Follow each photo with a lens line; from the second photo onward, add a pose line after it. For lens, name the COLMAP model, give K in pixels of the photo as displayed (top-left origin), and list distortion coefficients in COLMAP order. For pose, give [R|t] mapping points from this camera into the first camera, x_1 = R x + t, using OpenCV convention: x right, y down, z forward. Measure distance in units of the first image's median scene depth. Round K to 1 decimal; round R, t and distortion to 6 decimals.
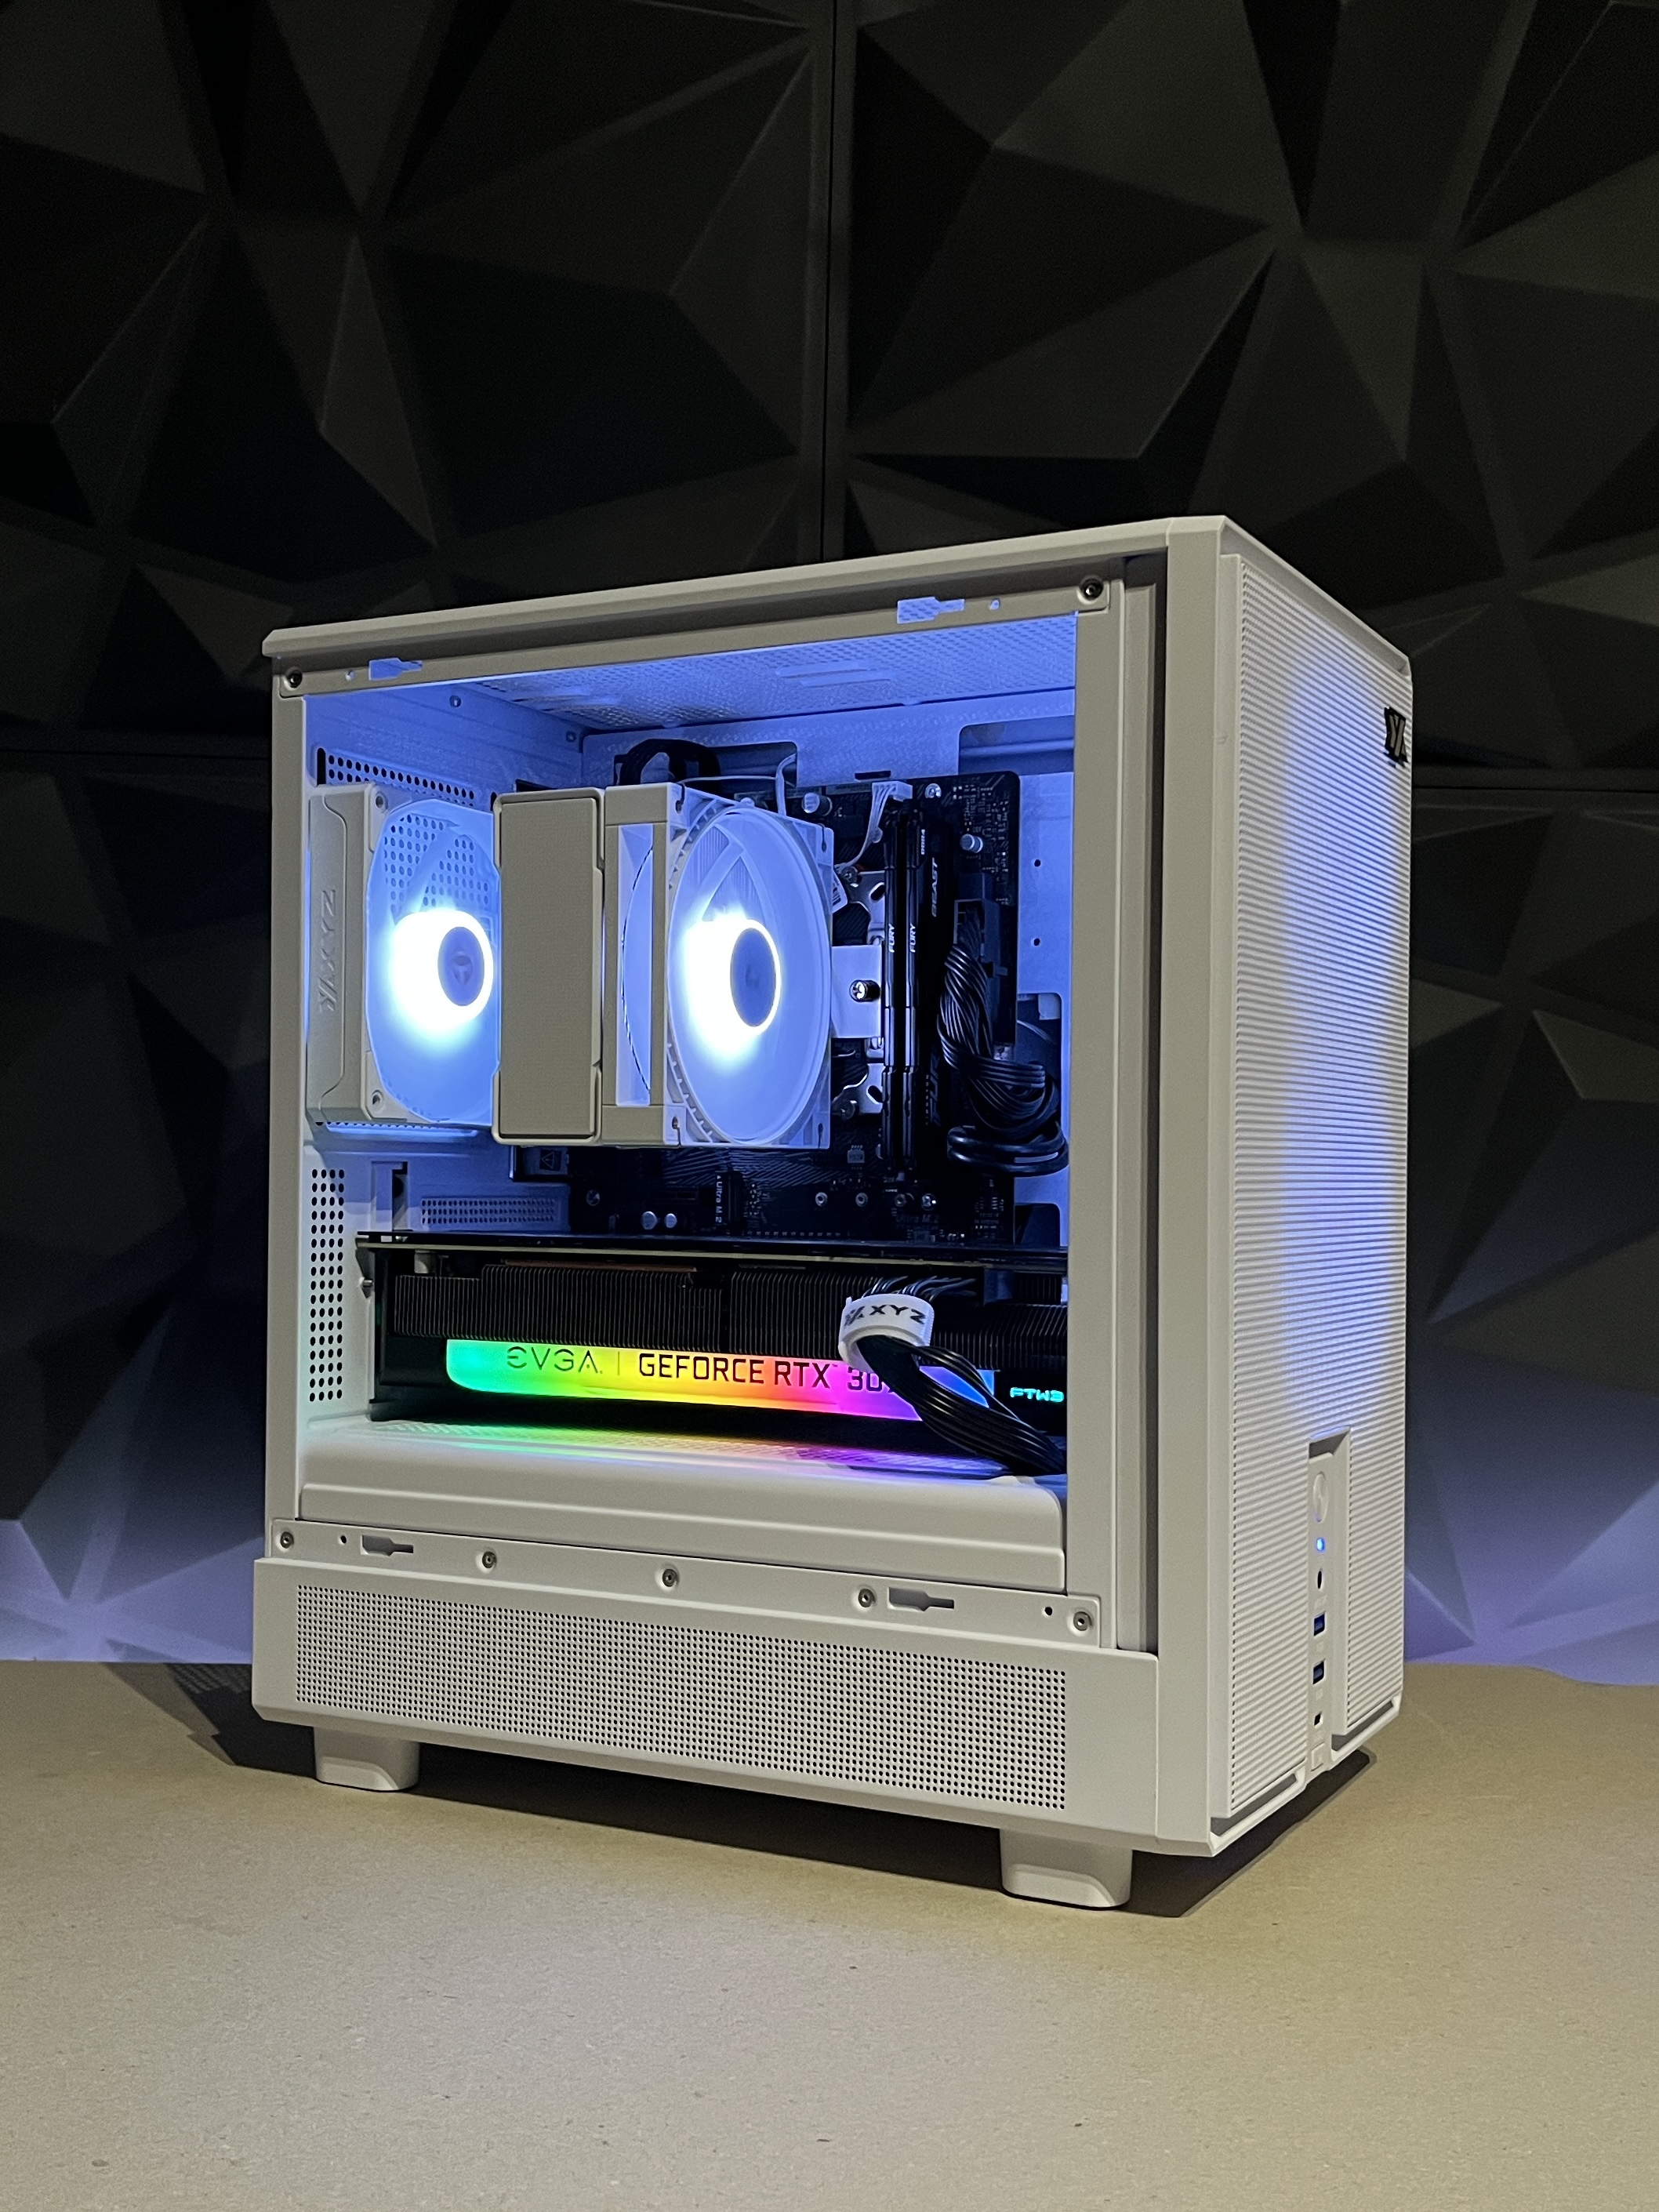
lens RADIAL K [[2349.2, 0, 780.0], [0, 2349.2, 1229.6], [0, 0, 1]] dist [0.077628, -0.006619]
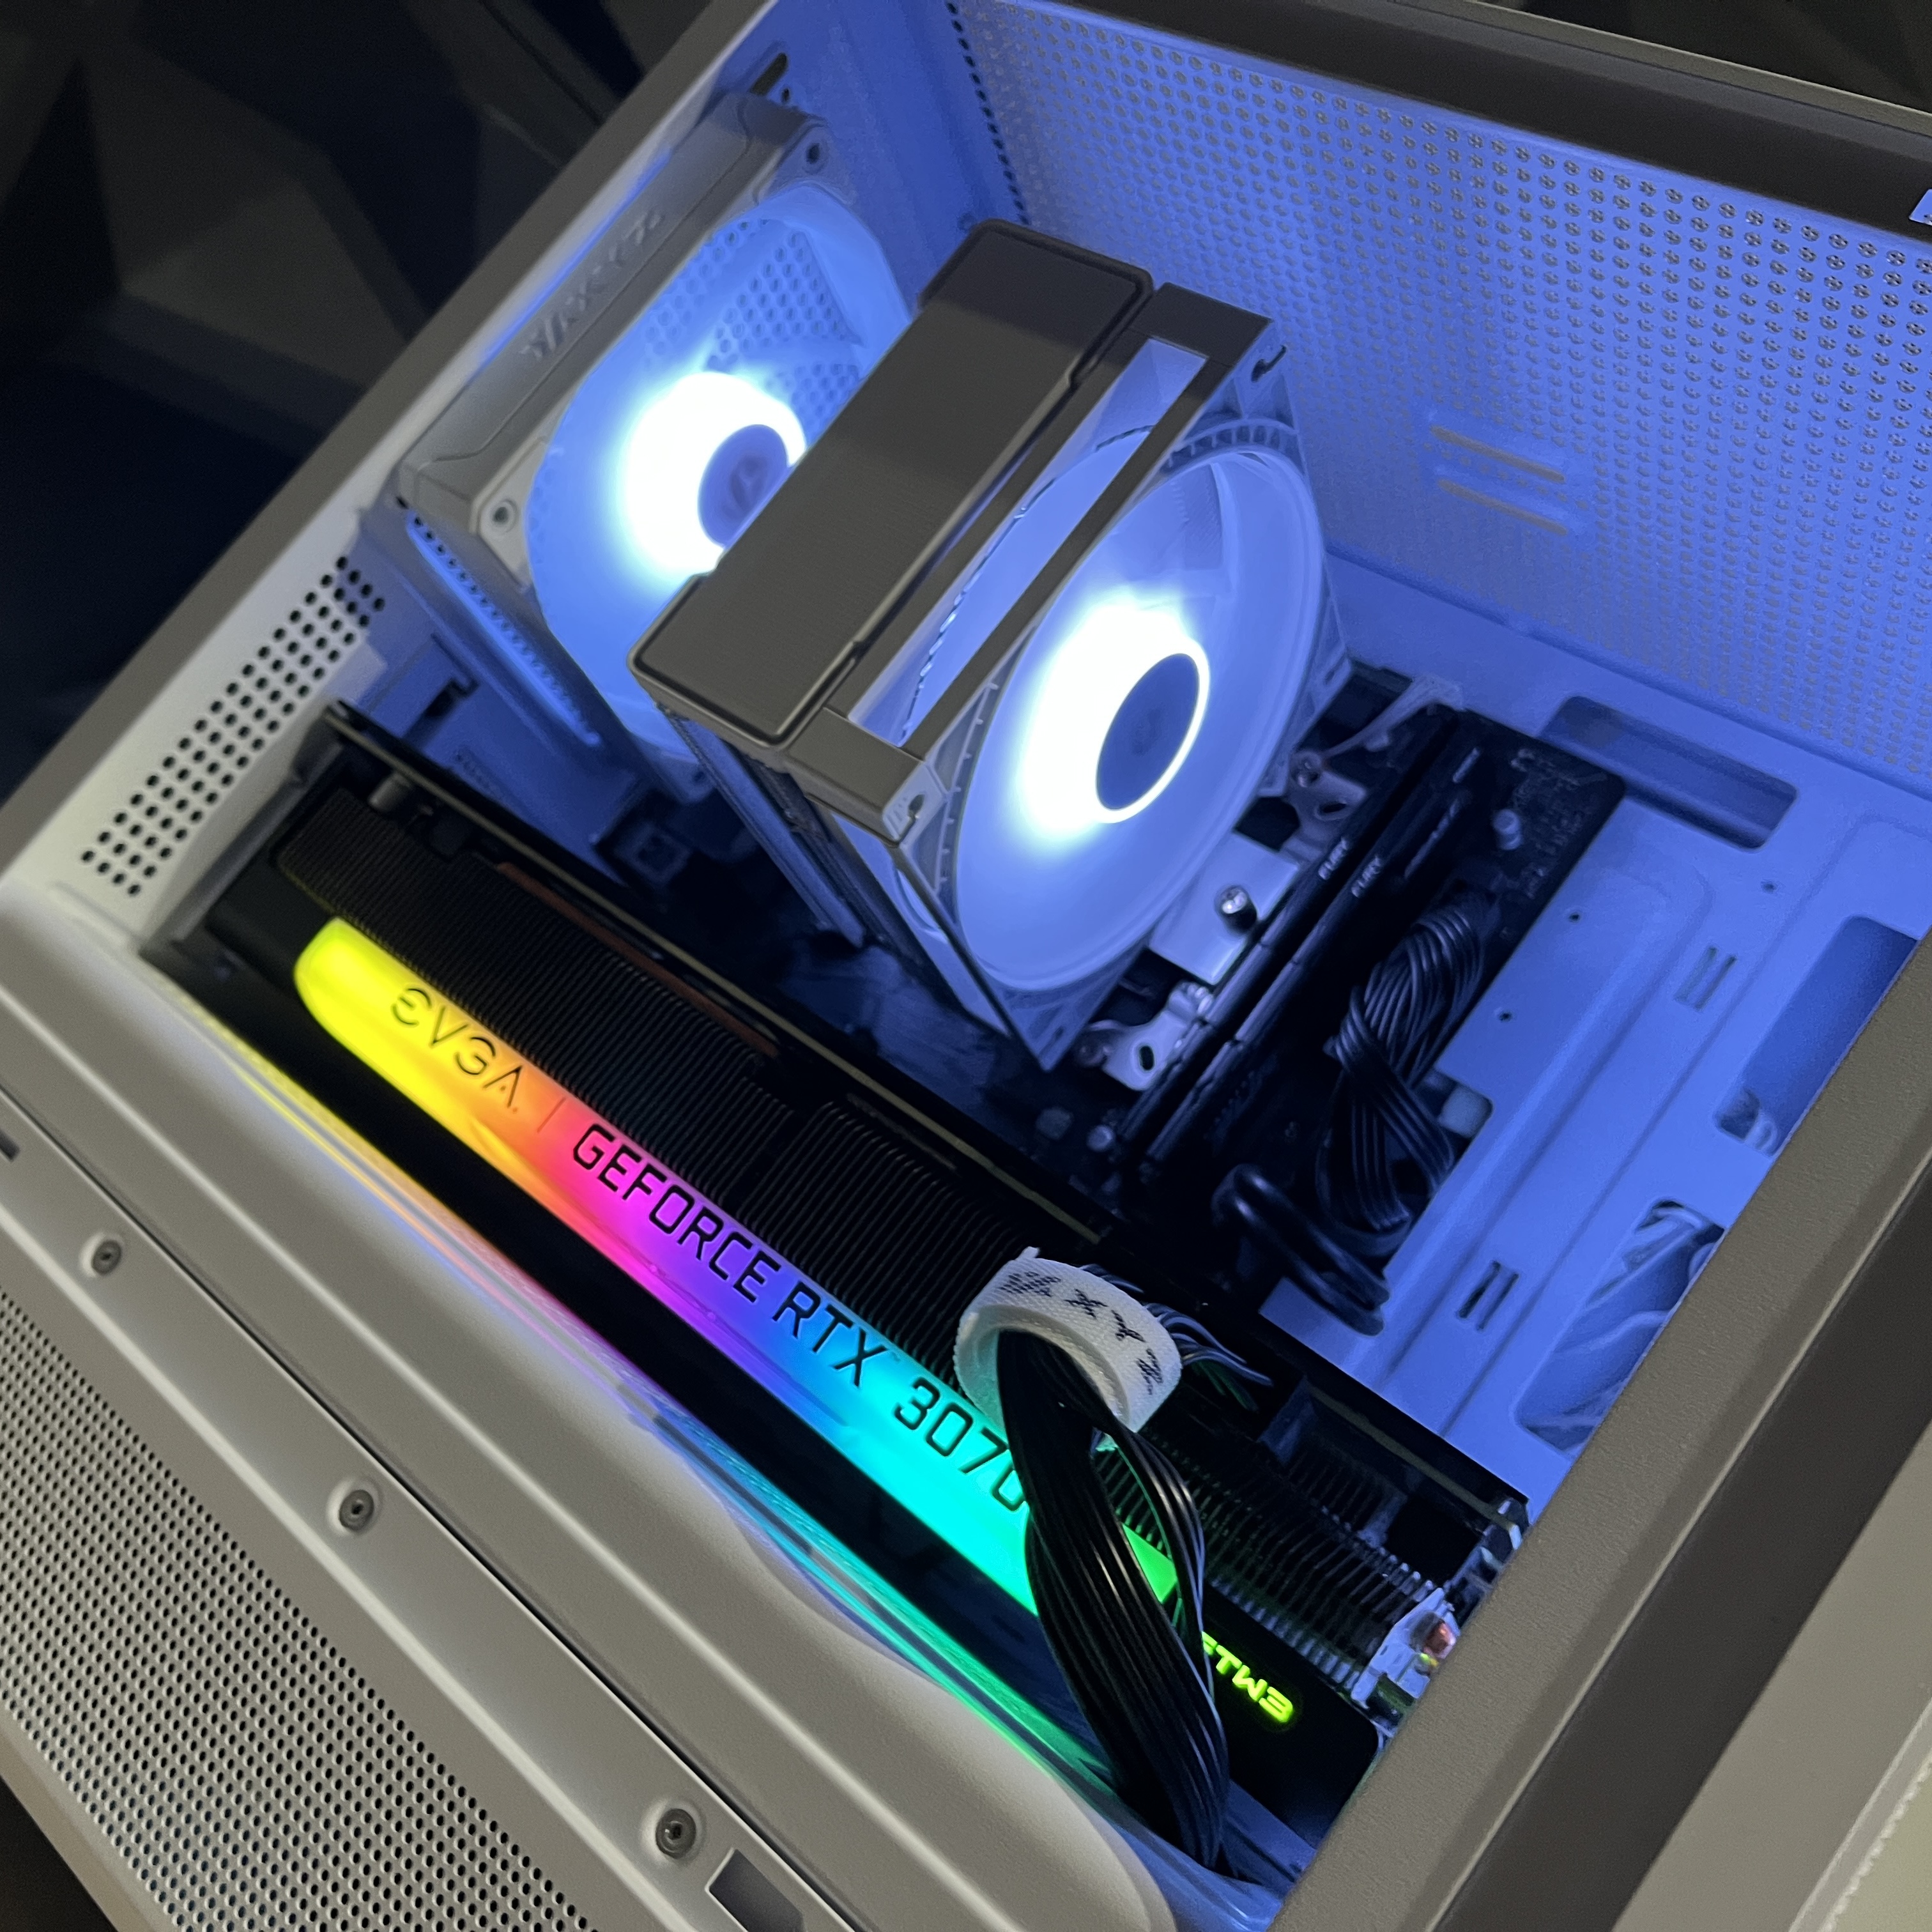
lens RADIAL K [[1973.5, 0, 819.8], [0, 1973.5, 960.5], [0, 0, 1]] dist [0.036025, -0.009425]
pose [[0.798644, 0.598969, -0.058345, -0.014694], [-0.599254, 0.782598, -0.168625, 0.069496], [-0.055340, 0.169635, 0.983952, 0.553990]]
